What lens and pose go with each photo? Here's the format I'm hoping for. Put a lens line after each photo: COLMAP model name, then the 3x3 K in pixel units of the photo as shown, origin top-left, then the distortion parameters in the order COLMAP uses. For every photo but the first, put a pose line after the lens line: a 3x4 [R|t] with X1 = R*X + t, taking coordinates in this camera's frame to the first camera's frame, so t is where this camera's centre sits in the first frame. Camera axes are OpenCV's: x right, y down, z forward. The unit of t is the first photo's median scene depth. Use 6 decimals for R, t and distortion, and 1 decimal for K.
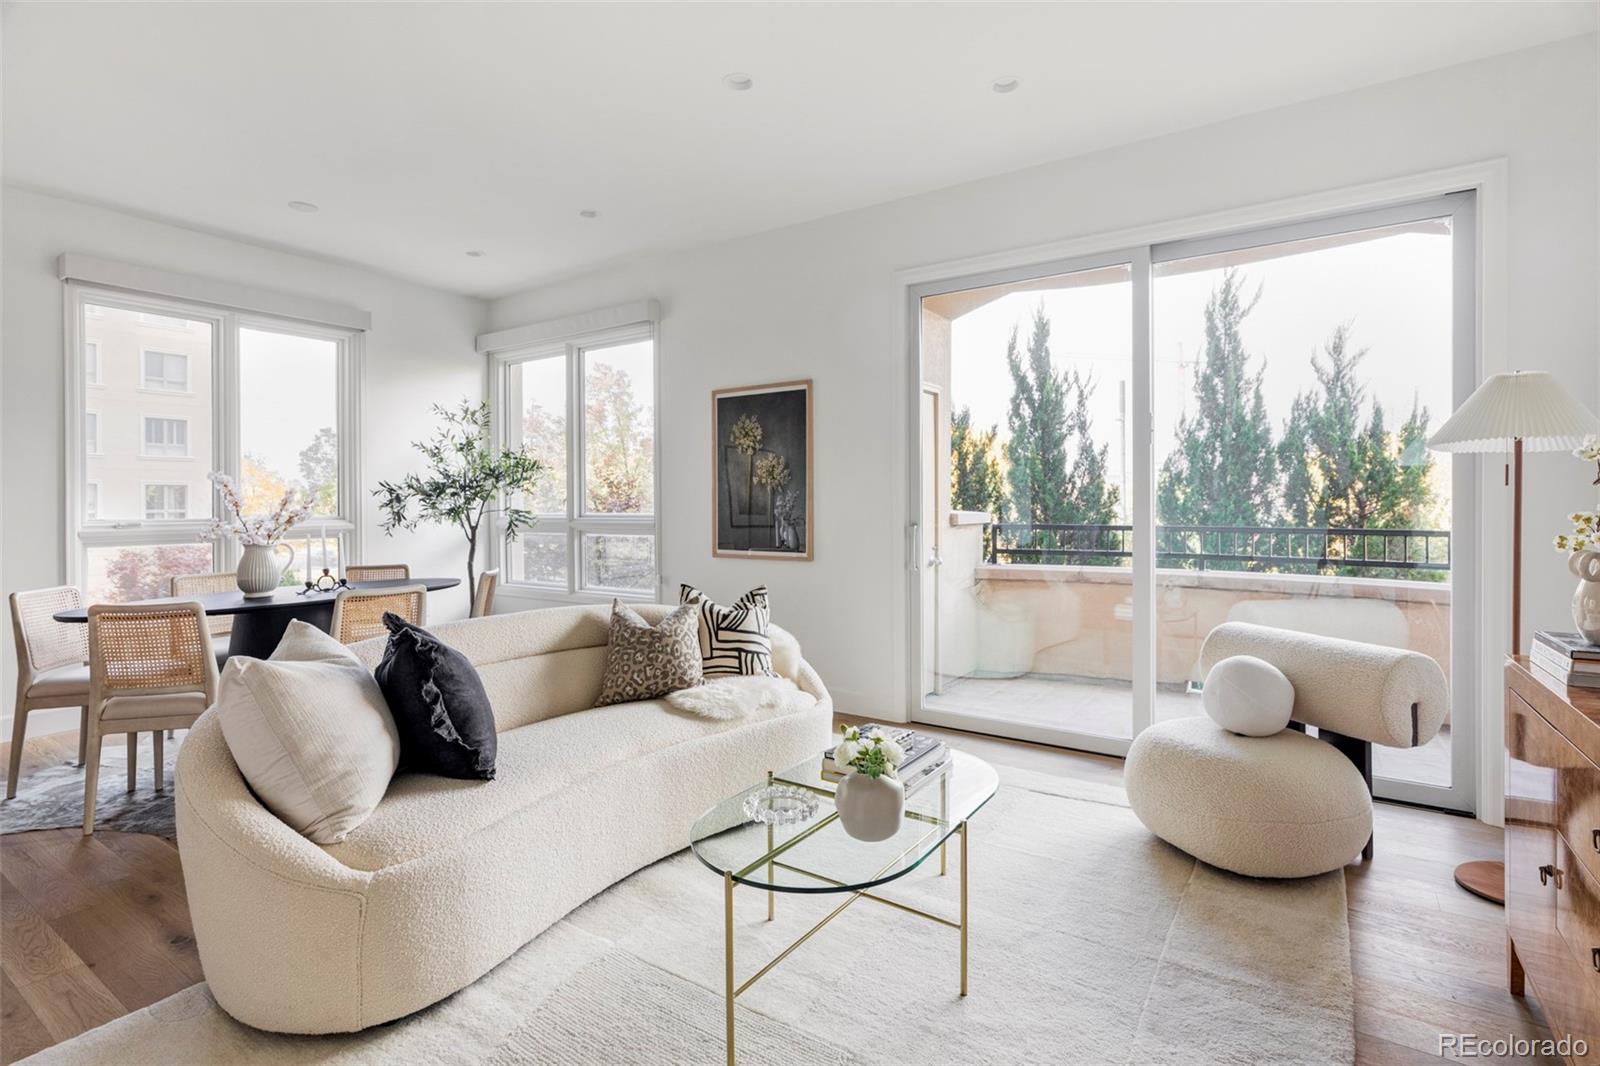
lens RADIAL K [[779.8, 0, 799.3], [0, 779.8, 500.3], [0, 0, 1]] dist [-0.000416, -0.000046]
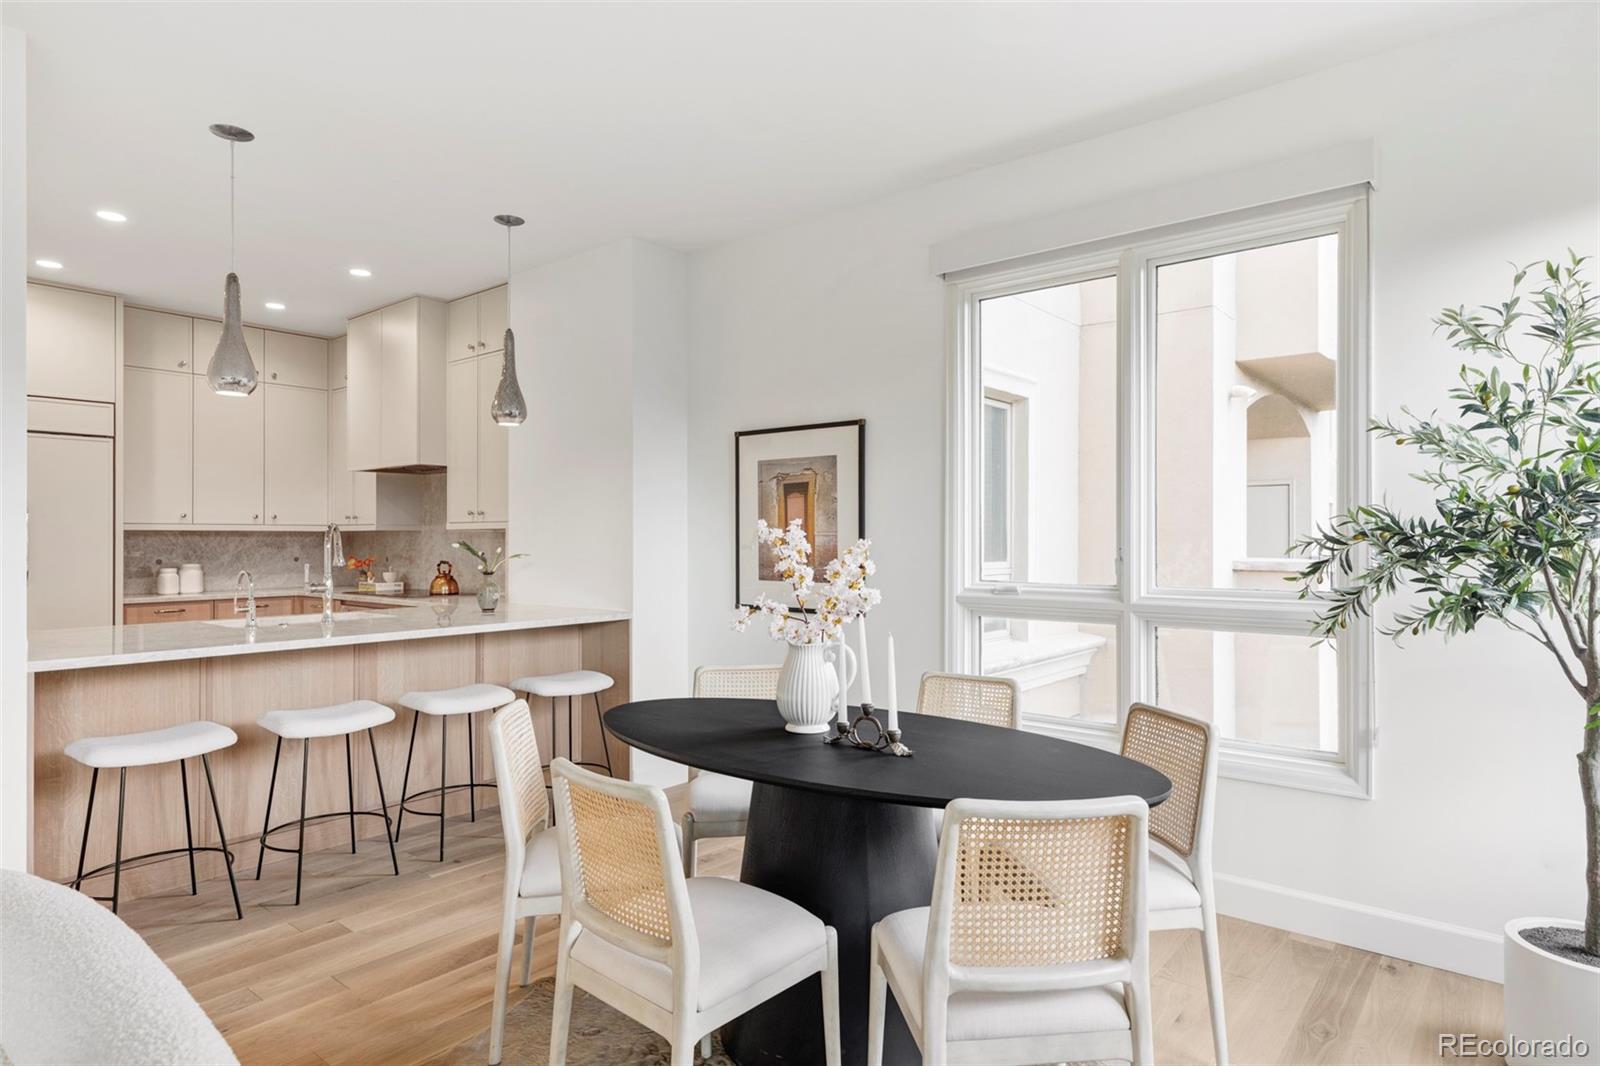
lens RADIAL K [[888.0, 0, 814.8], [0, 888.0, 534.3], [0, 0, 1]] dist [-0.001512, -0.000521]
pose [[-0.087960, 0.001567, -0.996123, -0.020662], [0.004836, 0.999988, 0.001146, -0.023200], [0.996112, -0.004716, -0.087967, 0.933001]]
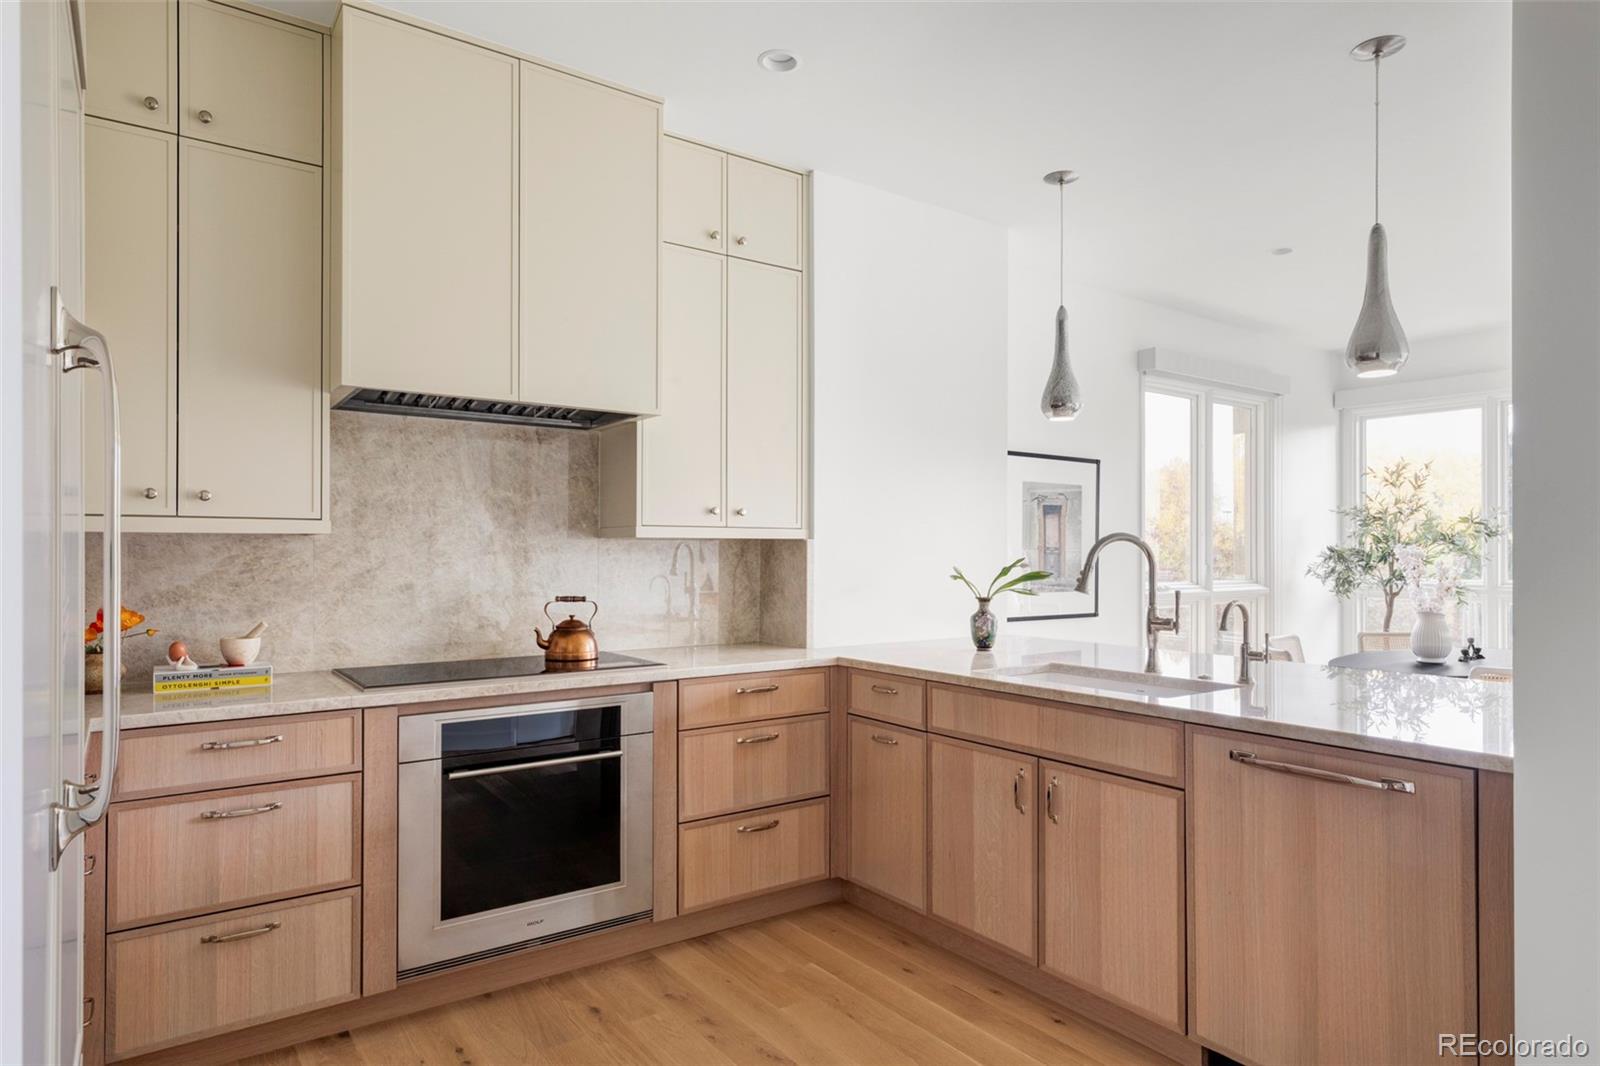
lens RADIAL K [[932.5, 0, 800.0], [0, 932.5, 533.0], [0, 0, 1]] dist [0.002297, 0.000392]
pose [[0.938852, -0.000936, -0.344321, -0.925683], [-0.004494, 0.999878, -0.014969, -0.025027], [0.344293, 0.015601, 0.938733, -0.432310]]
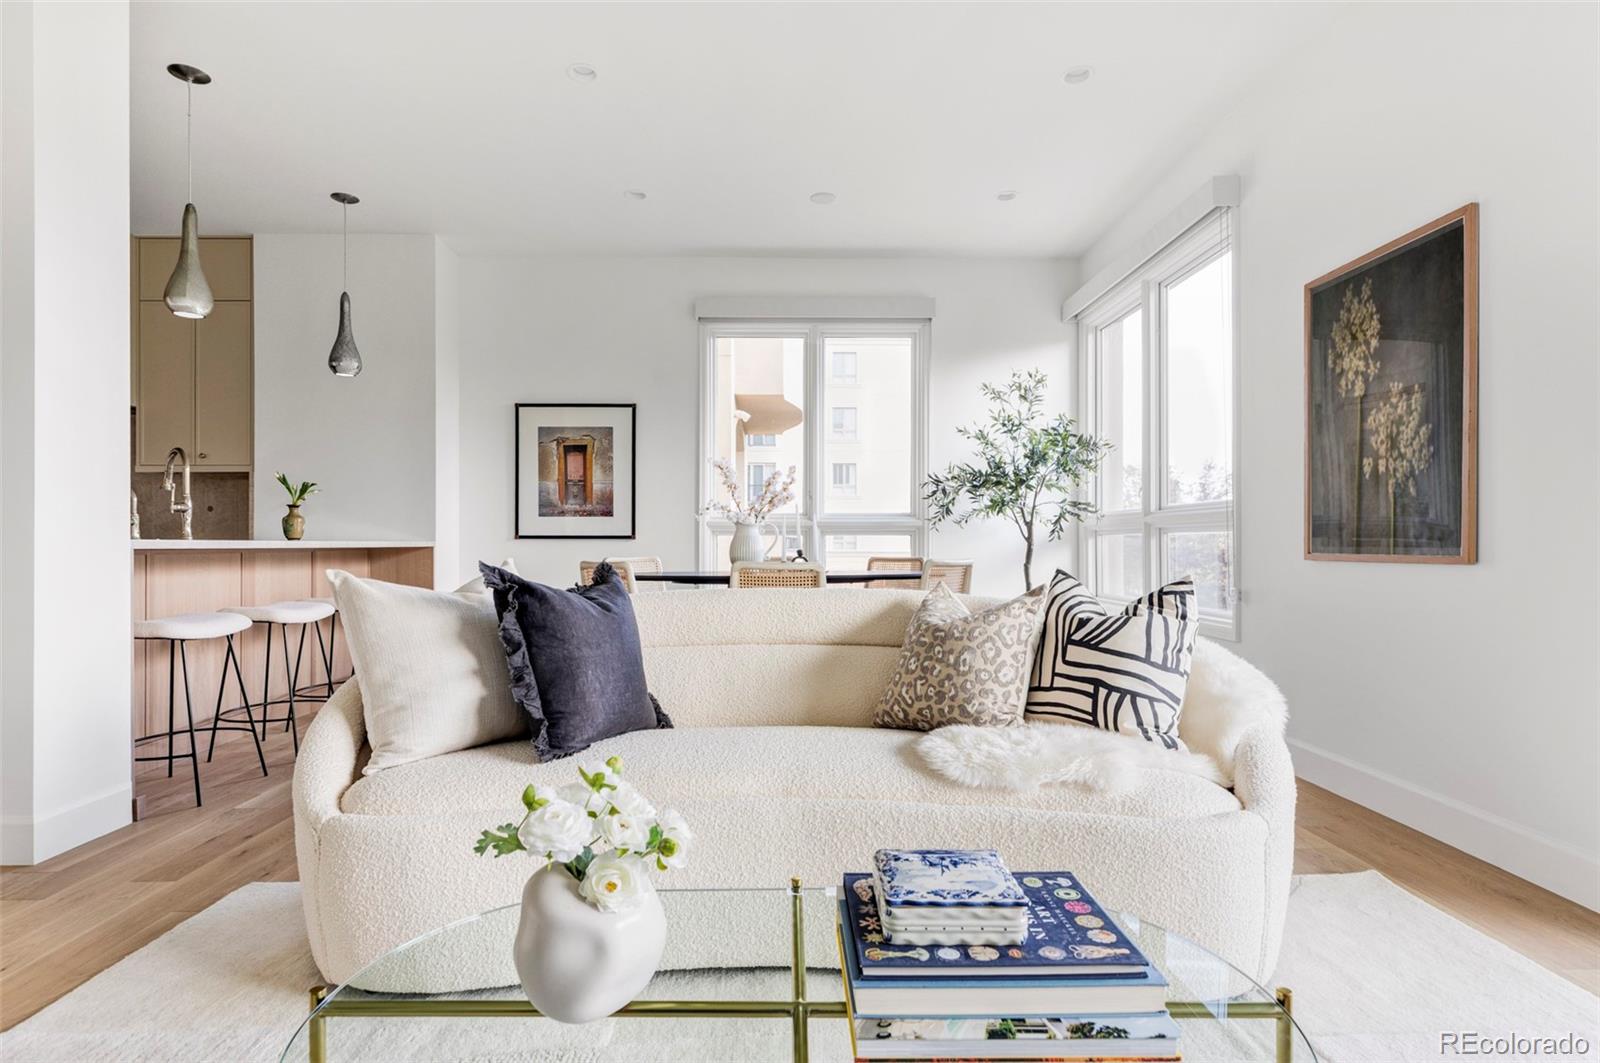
lens RADIAL K [[810.1, 0, 791.9], [0, 810.1, 539.9], [0, 0, 1]] dist [0.000547, 0.000116]
pose [[0.570391, 0.000862, -0.821373, 0.212452], [0.000781, 0.999998, 0.001592, 0.067227], [0.821373, -0.001549, 0.570390, 0.372243]]
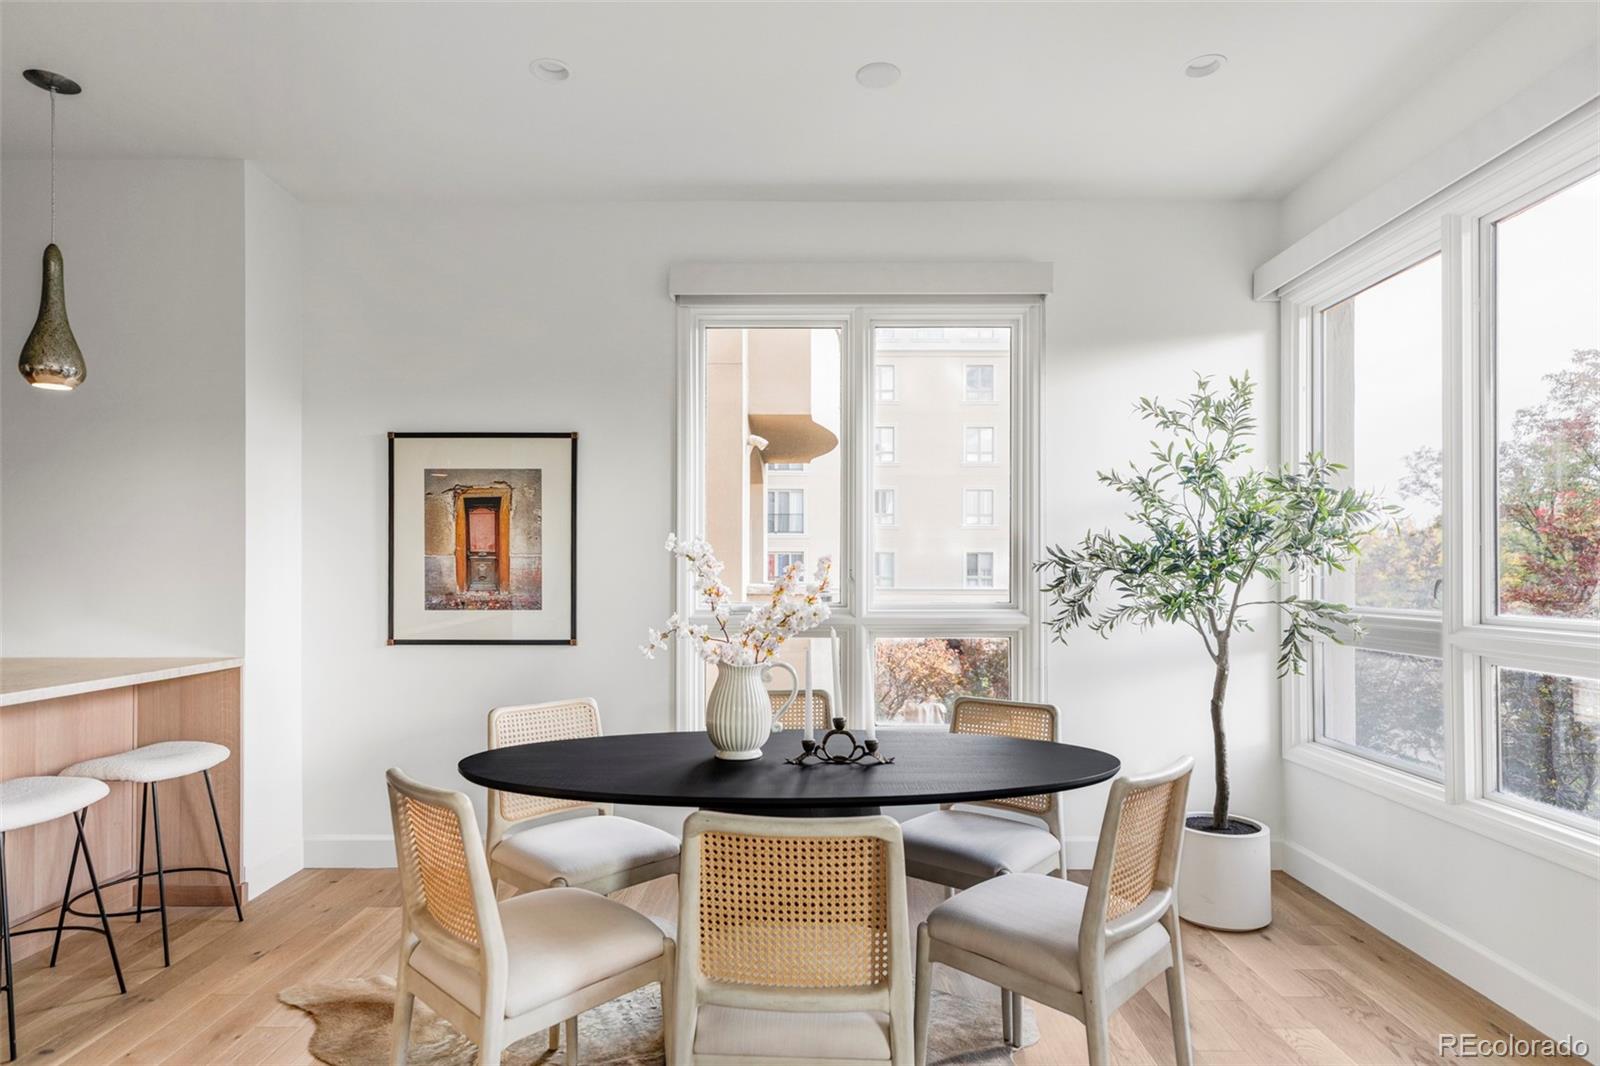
lens RADIAL K [[867.0, 0, 802.6], [0, 867.0, 567.4], [0, 0, 1]] dist [0.003585, 0.000029]
pose [[0.552297, 0.001570, -0.833646, -0.129552], [0.000054, 0.999998, 0.001919, -0.012358], [0.833648, -0.001105, 0.552295, 0.608182]]
